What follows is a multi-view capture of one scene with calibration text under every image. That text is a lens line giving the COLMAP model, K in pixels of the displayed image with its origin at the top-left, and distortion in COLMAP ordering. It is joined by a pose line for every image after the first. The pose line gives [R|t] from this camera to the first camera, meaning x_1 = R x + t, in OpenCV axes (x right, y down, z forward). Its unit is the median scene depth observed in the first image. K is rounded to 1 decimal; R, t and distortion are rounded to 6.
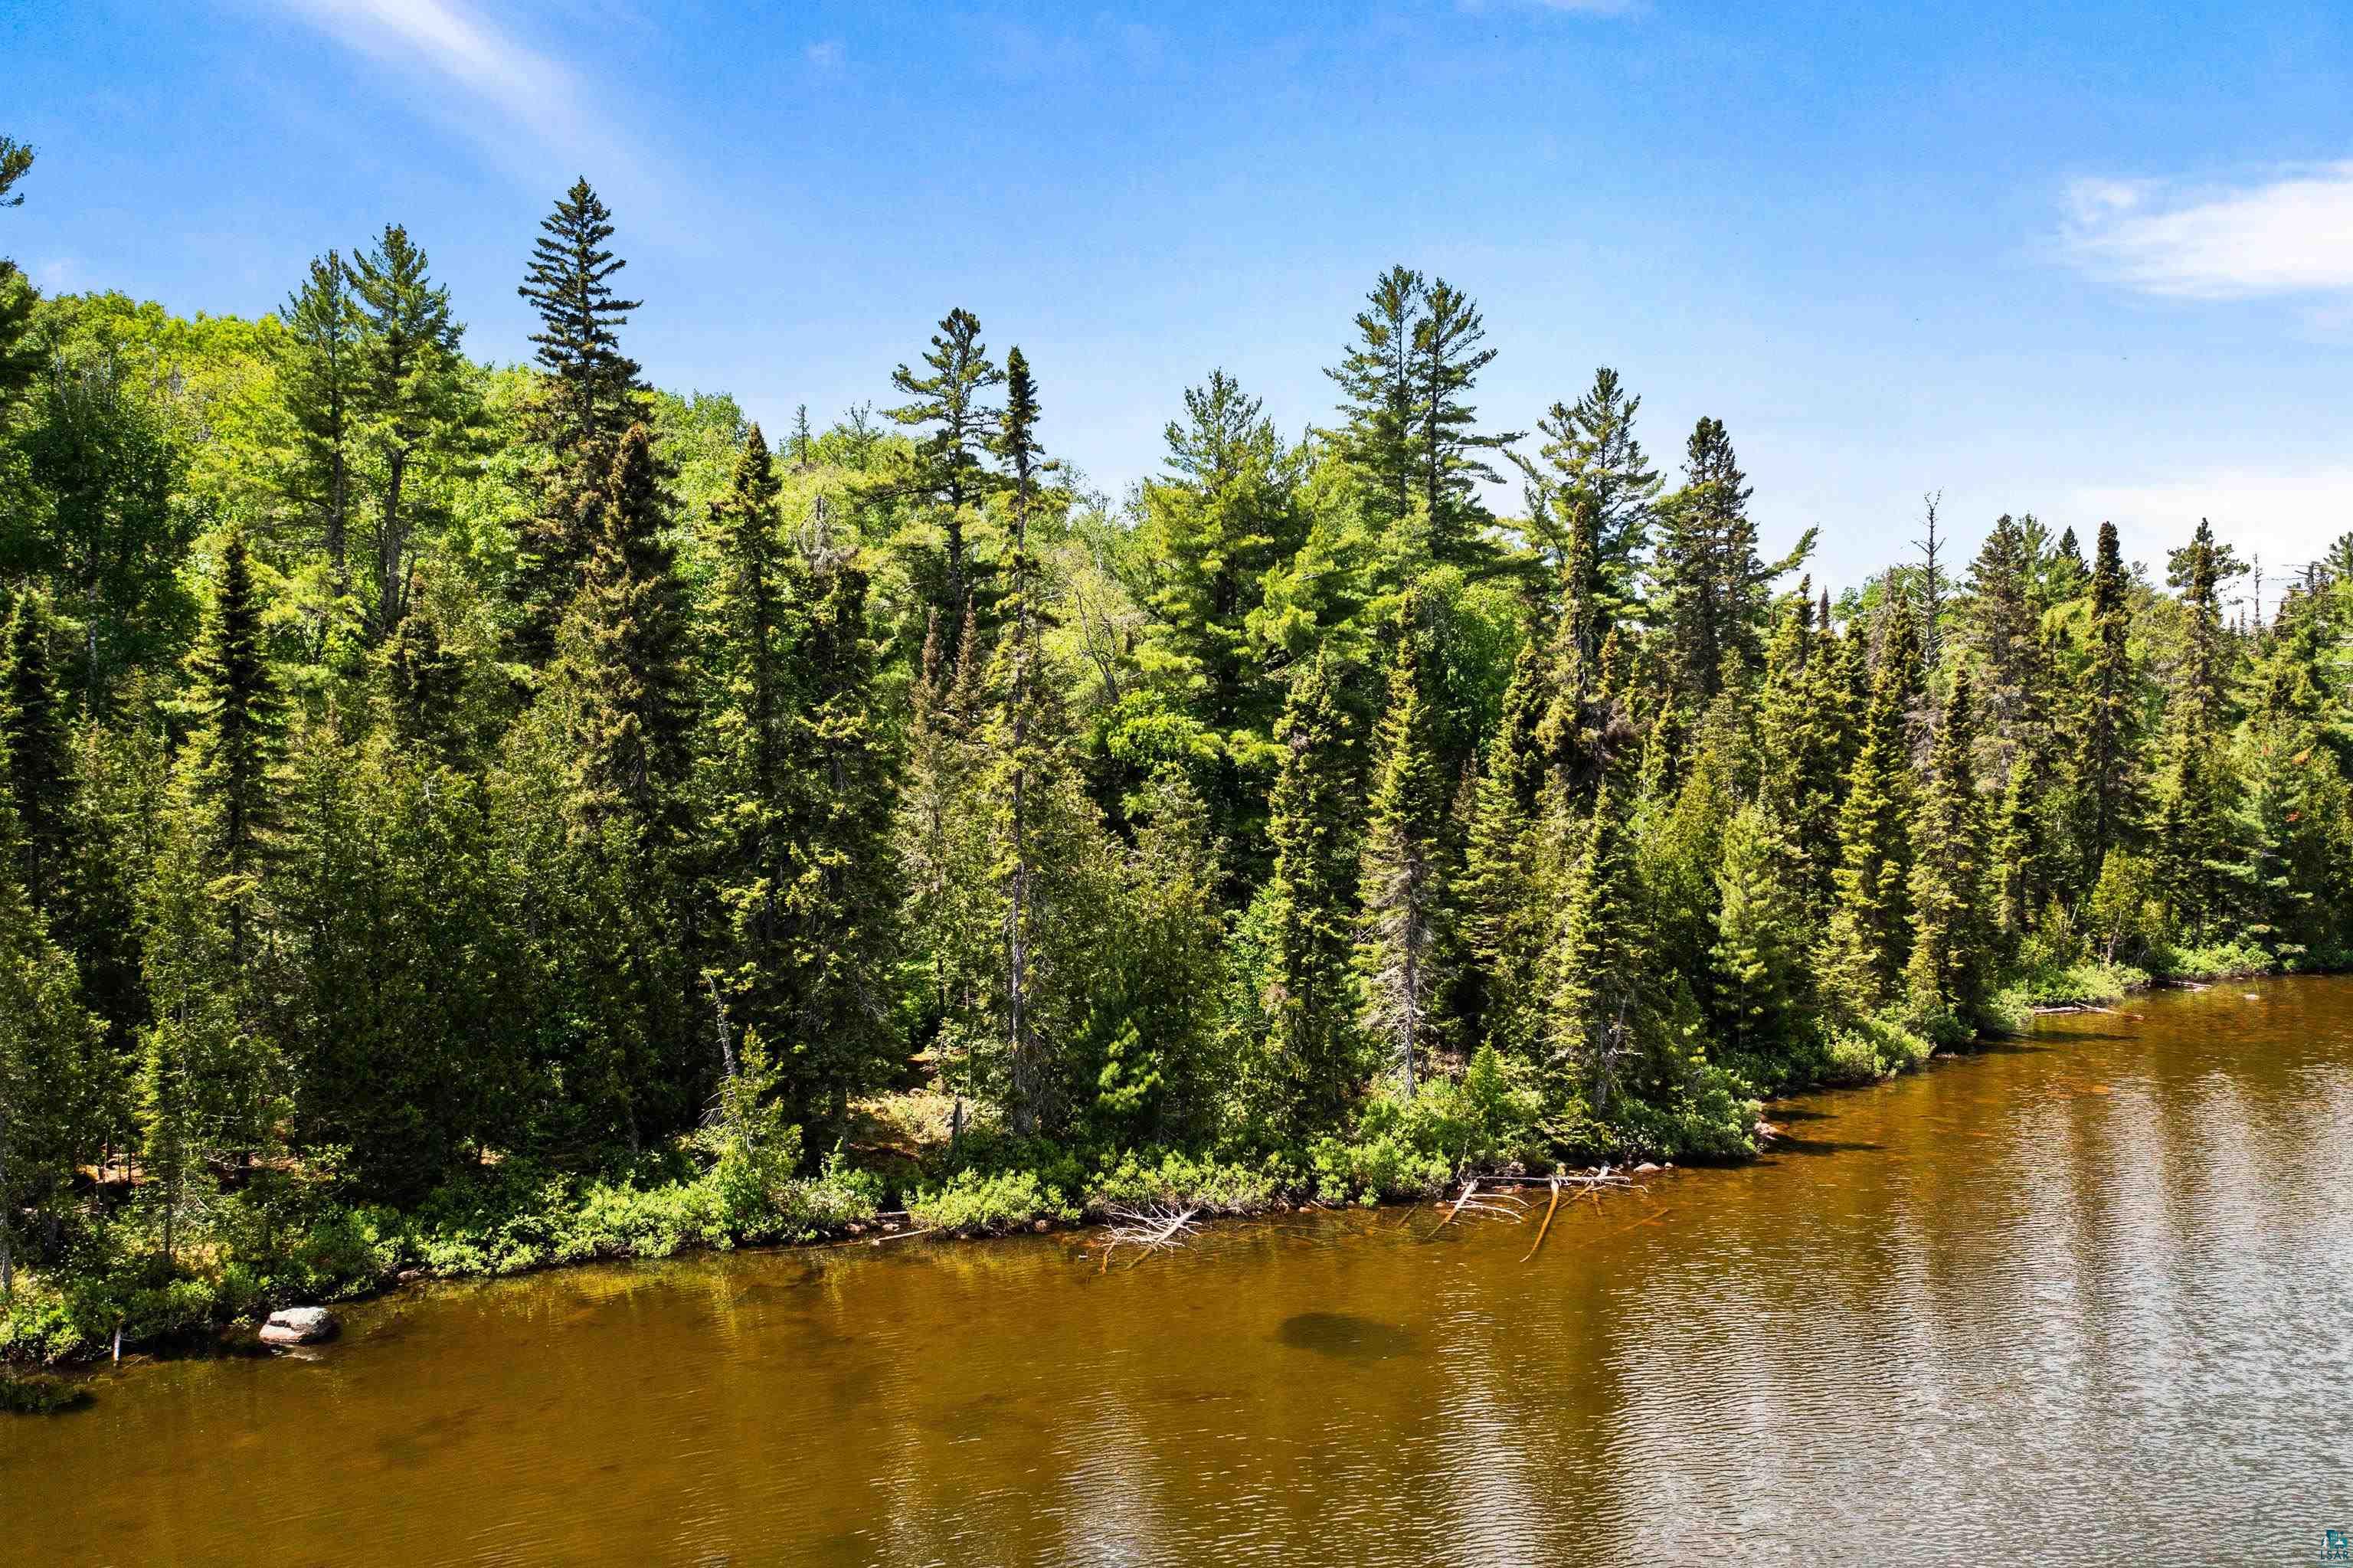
lens RADIAL K [[1849.8, 0, 1169.3], [0, 1849.8, 797.9], [0, 0, 1]] dist [-0.026710, 0.006616]
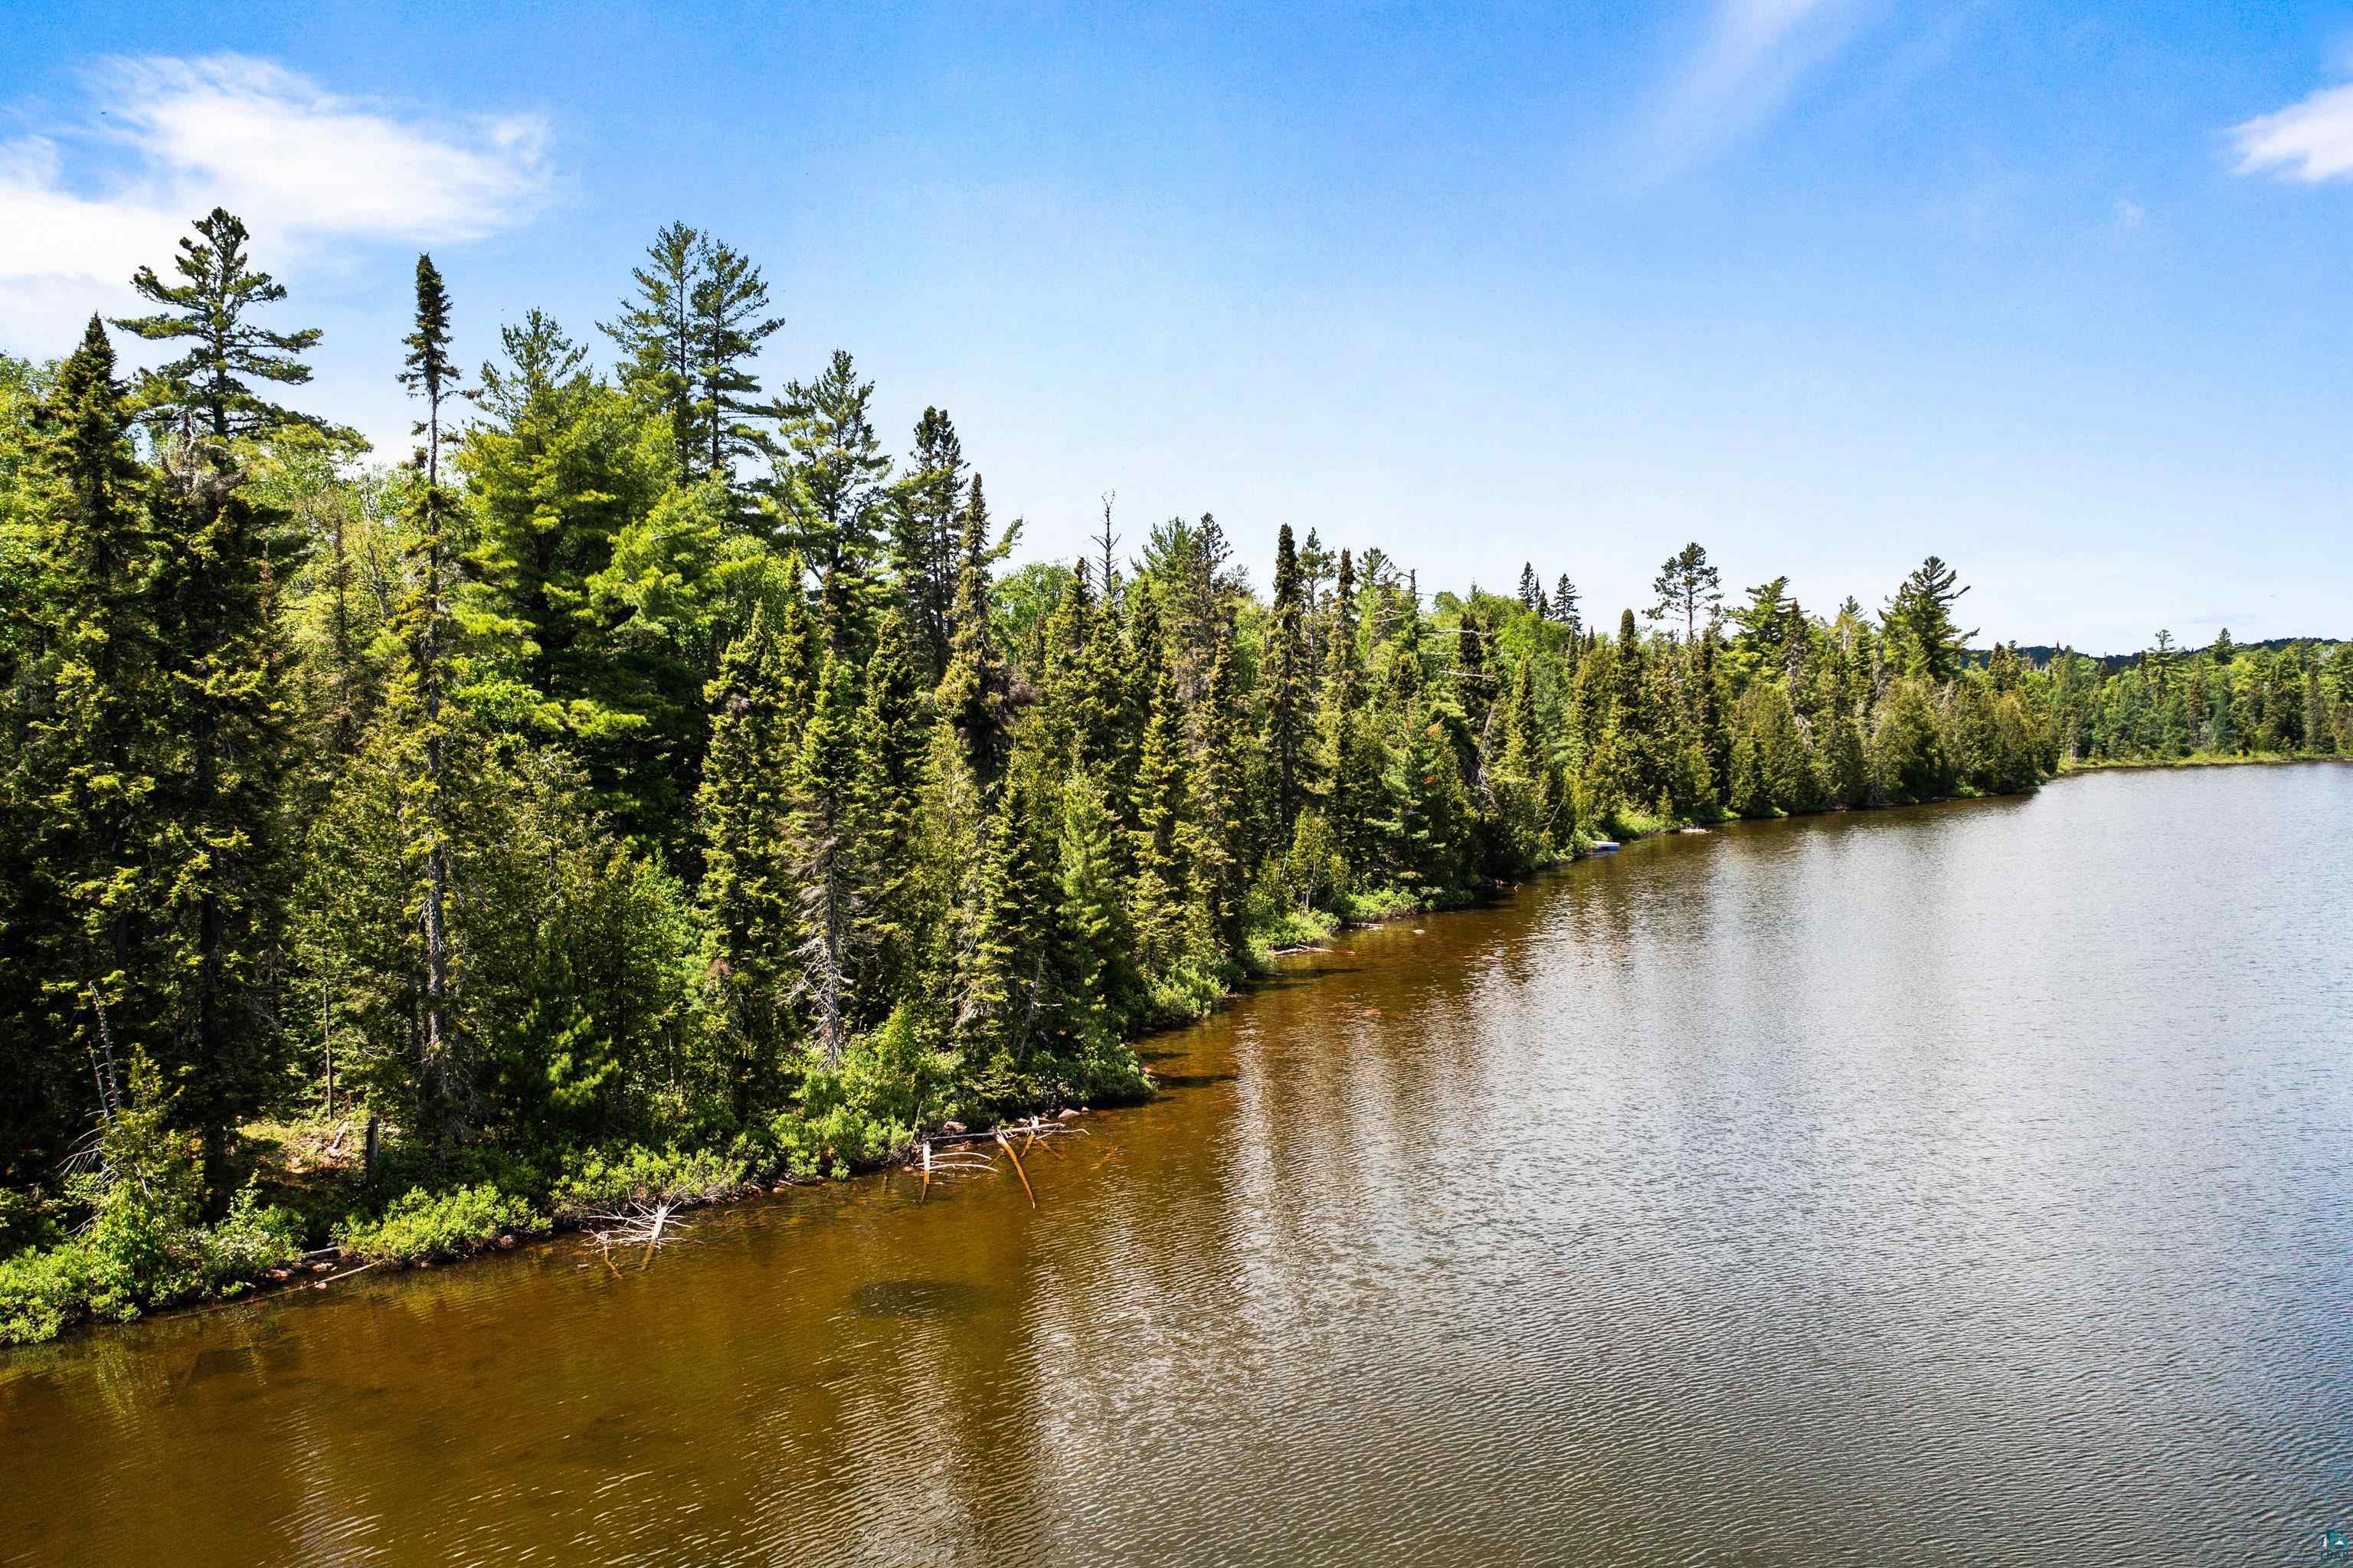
lens RADIAL K [[1849.8, 0, 1169.3], [0, 1849.8, 797.9], [0, 0, 1]] dist [-0.026710, 0.006616]
pose [[0.876232, -0.023635, 0.481310, -0.157087], [0.022551, 0.999713, 0.008037, 0.012569], [-0.481362, 0.003812, 0.876513, 0.047236]]
